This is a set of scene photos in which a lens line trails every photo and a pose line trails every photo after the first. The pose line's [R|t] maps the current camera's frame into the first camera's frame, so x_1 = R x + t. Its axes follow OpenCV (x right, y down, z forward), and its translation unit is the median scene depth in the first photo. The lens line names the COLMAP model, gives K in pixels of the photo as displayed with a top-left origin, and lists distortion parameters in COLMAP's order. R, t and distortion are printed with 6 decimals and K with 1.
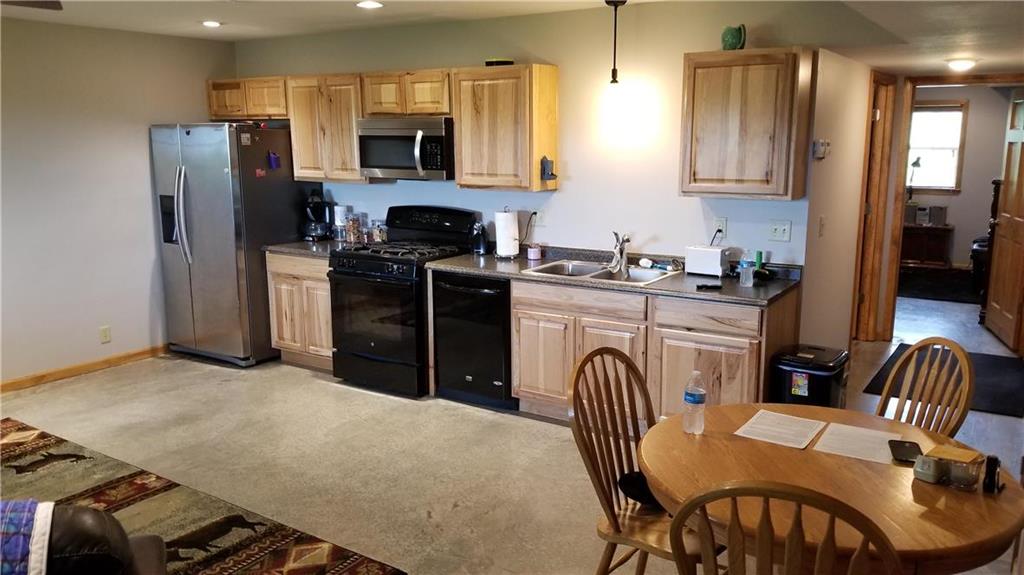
lens RADIAL K [[806.4, 0, 521.0], [0, 806.4, 292.2], [0, 0, 1]] dist [0.072120, -0.110794]
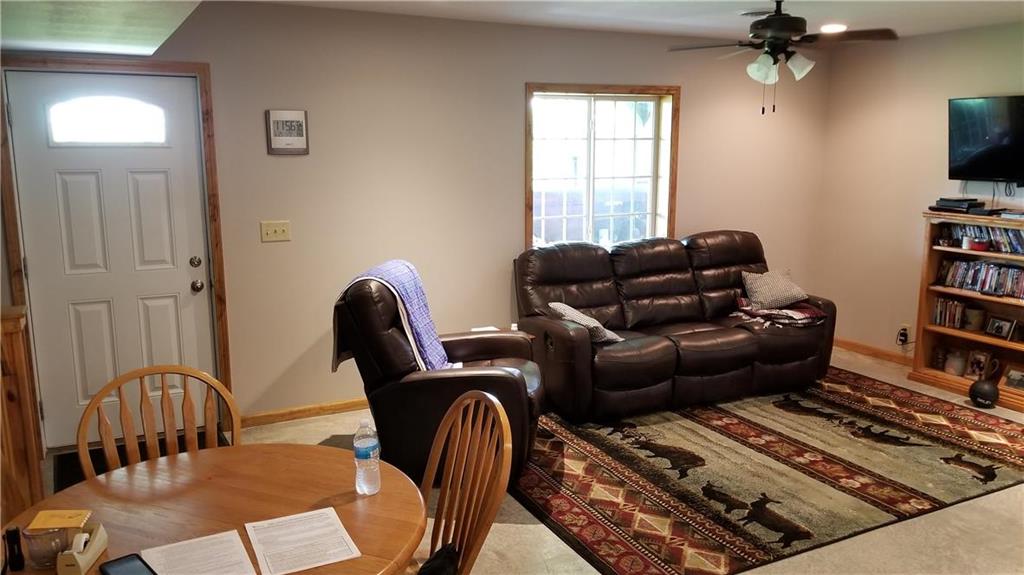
lens RADIAL K [[806.4, 0, 505.0], [0, 806.4, 284.1], [0, 0, 1]] dist [0.072120, -0.110794]
pose [[-0.511919, 0.152266, -0.845432, 0.432735], [-0.156533, 0.951154, 0.266089, -0.150188], [0.844652, 0.268554, -0.463079, 0.760686]]
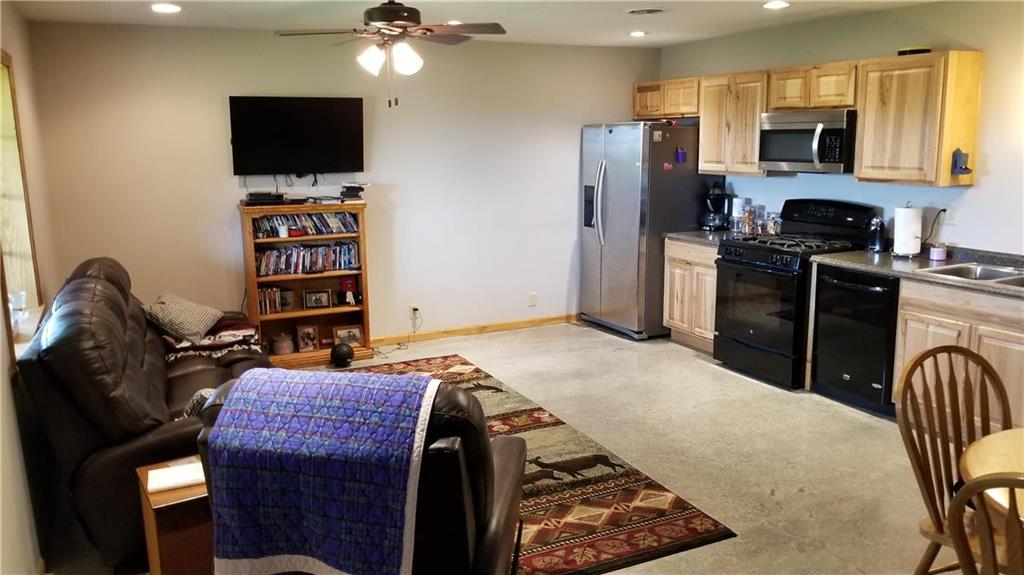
lens RADIAL K [[806.4, 0, 503.2], [0, 806.4, 285.6], [0, 0, 1]] dist [0.072120, -0.110794]
pose [[0.855198, 0.084940, -0.511295, 0.074838], [-0.087070, 0.996005, 0.019829, 0.013718], [0.510936, 0.027561, 0.859177, -0.060643]]
